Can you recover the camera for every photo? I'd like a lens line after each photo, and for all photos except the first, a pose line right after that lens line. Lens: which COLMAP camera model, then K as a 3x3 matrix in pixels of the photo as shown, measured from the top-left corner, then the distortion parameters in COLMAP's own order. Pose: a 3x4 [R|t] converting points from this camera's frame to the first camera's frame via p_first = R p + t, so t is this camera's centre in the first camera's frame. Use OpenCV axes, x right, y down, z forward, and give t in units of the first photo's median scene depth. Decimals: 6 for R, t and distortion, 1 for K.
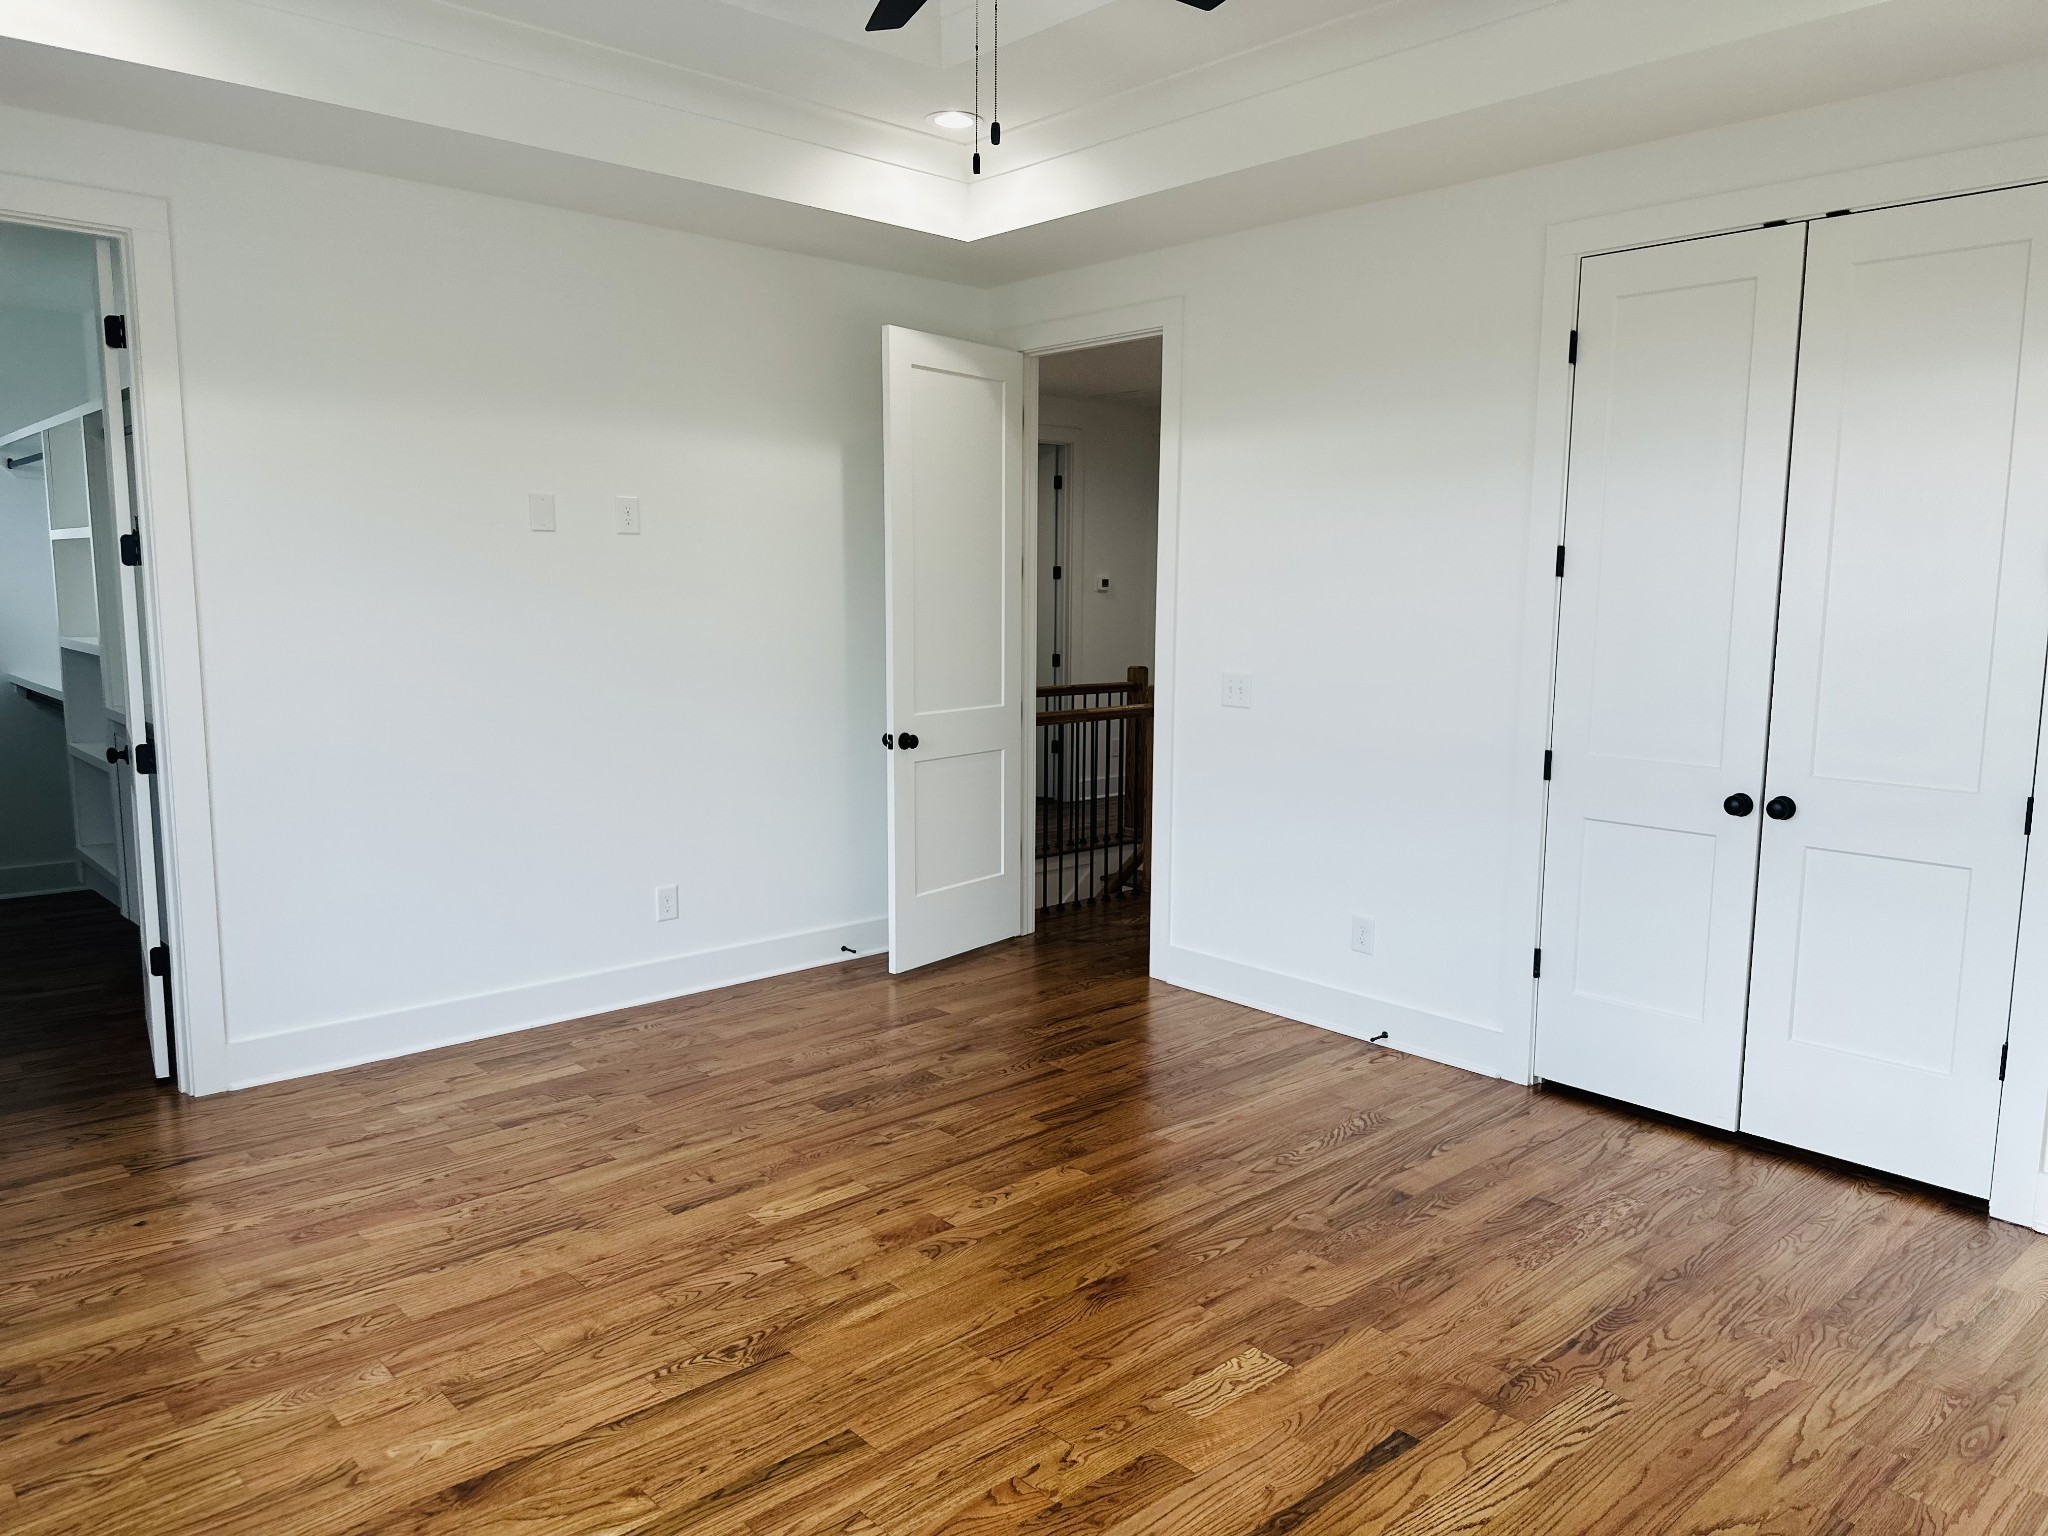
lens RADIAL K [[1435.6, 0, 967.1], [0, 1435.6, 801.3], [0, 0, 1]] dist [0.023920, -0.026222]
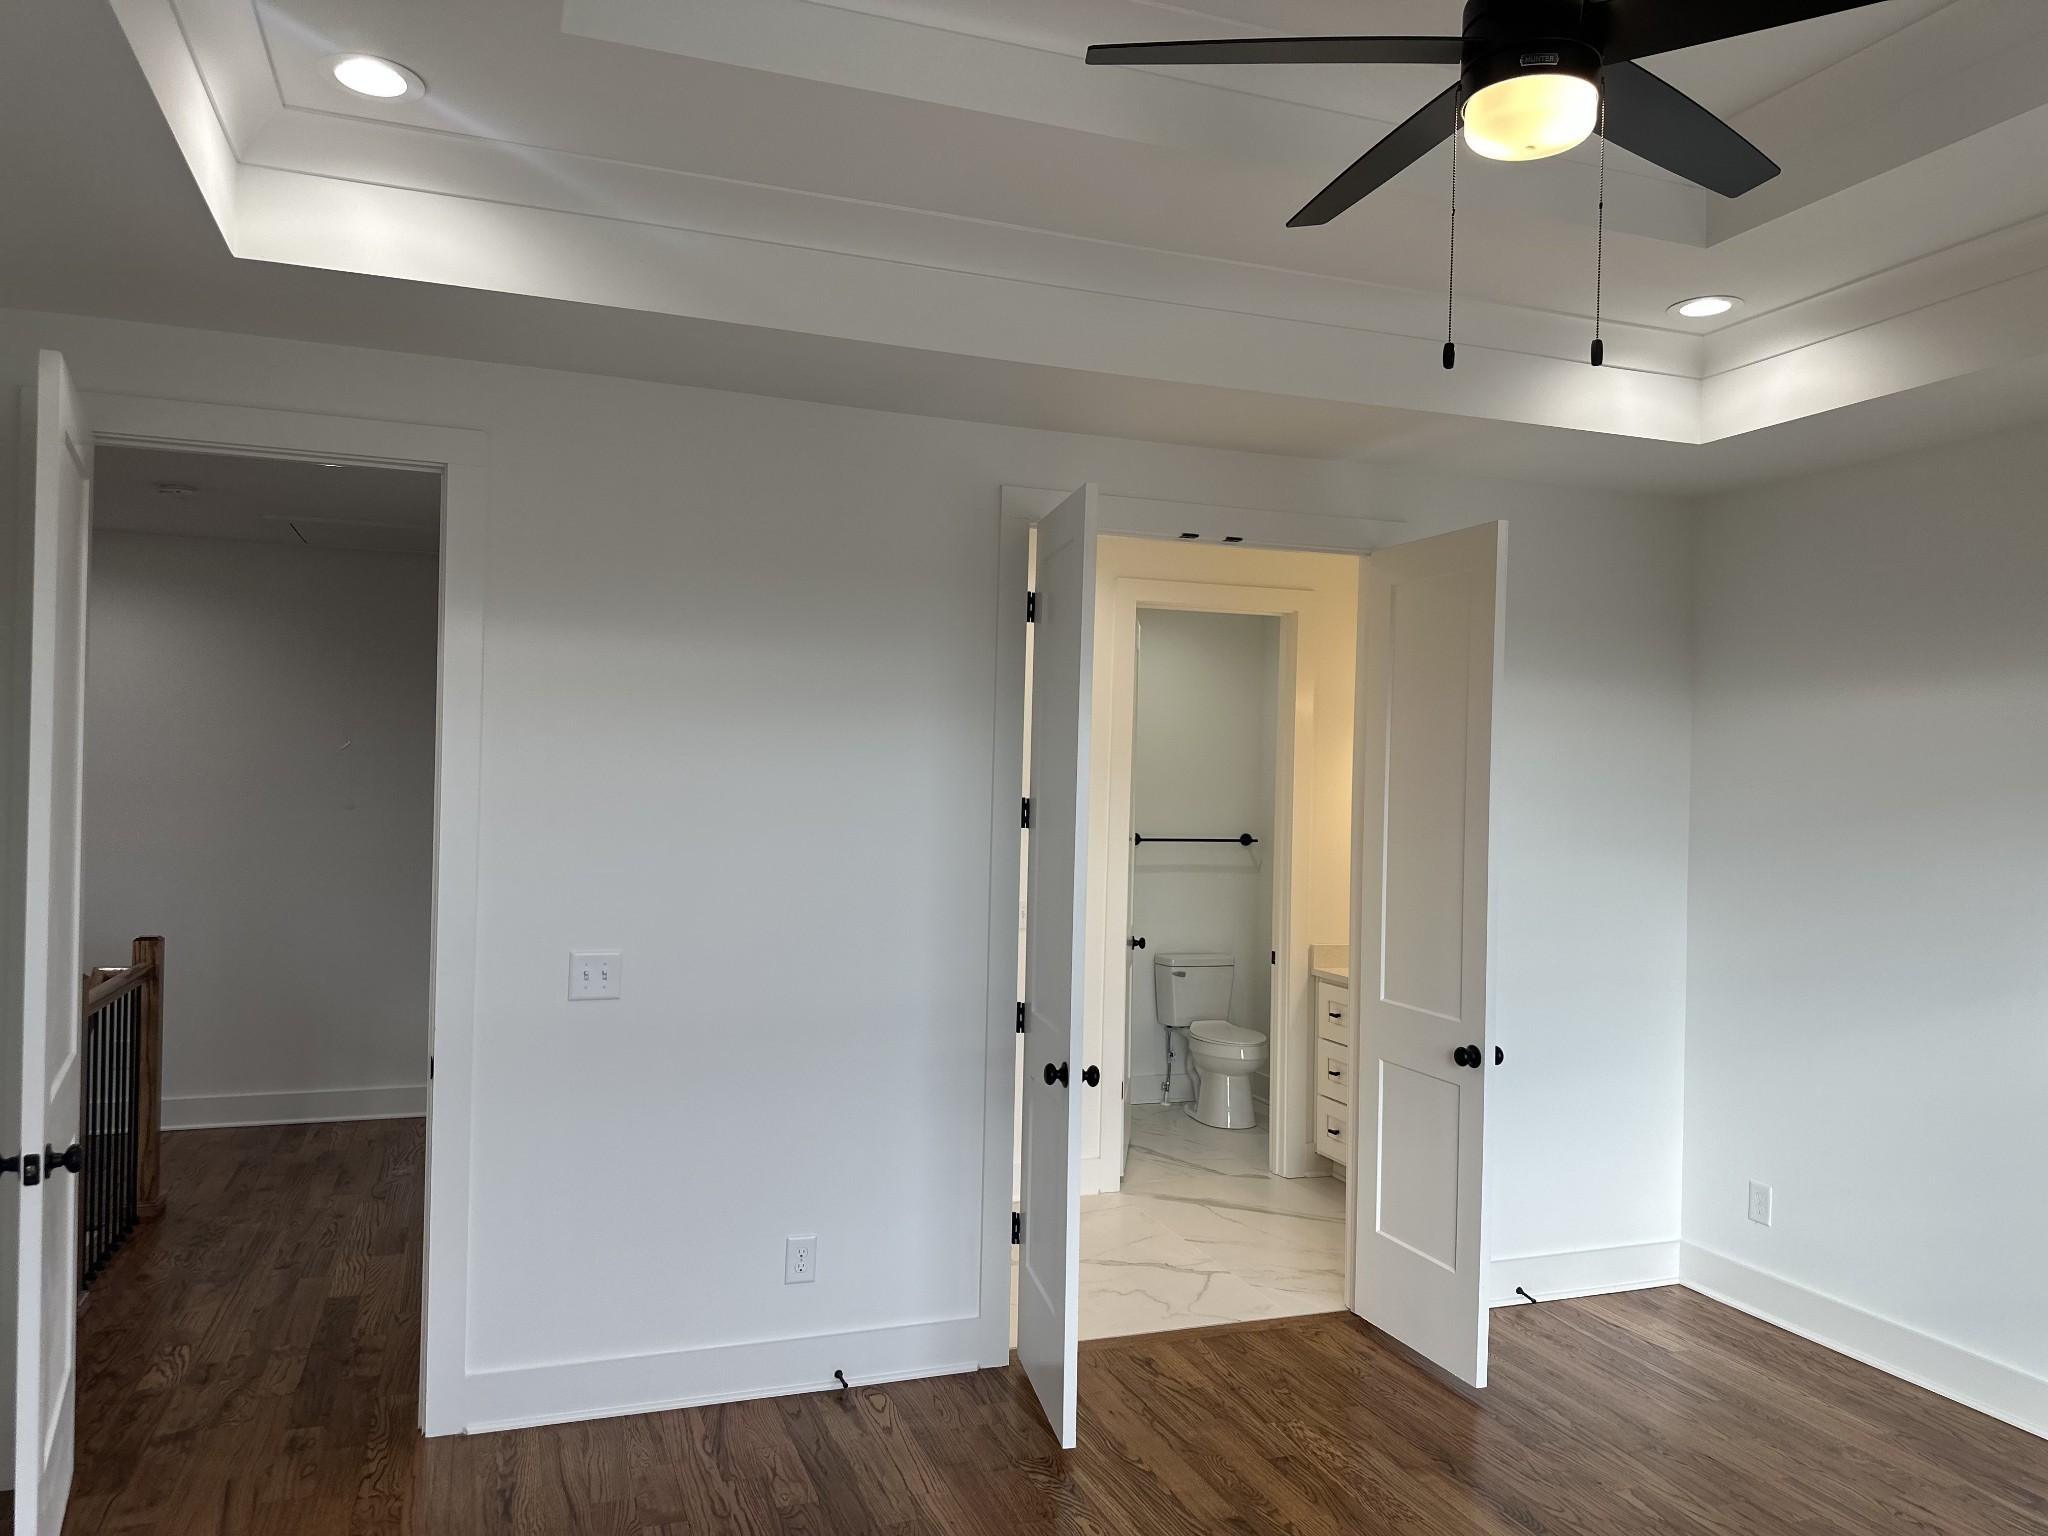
lens RADIAL K [[1435.6, 0, 1022.2], [0, 1435.6, 780.2], [0, 0, 1]] dist [0.023920, -0.026222]
pose [[0.354682, 0.019633, 0.934781, -0.532225], [0.129687, 0.989082, -0.069981, -0.121873], [-0.925949, 0.146050, 0.348264, 0.674406]]
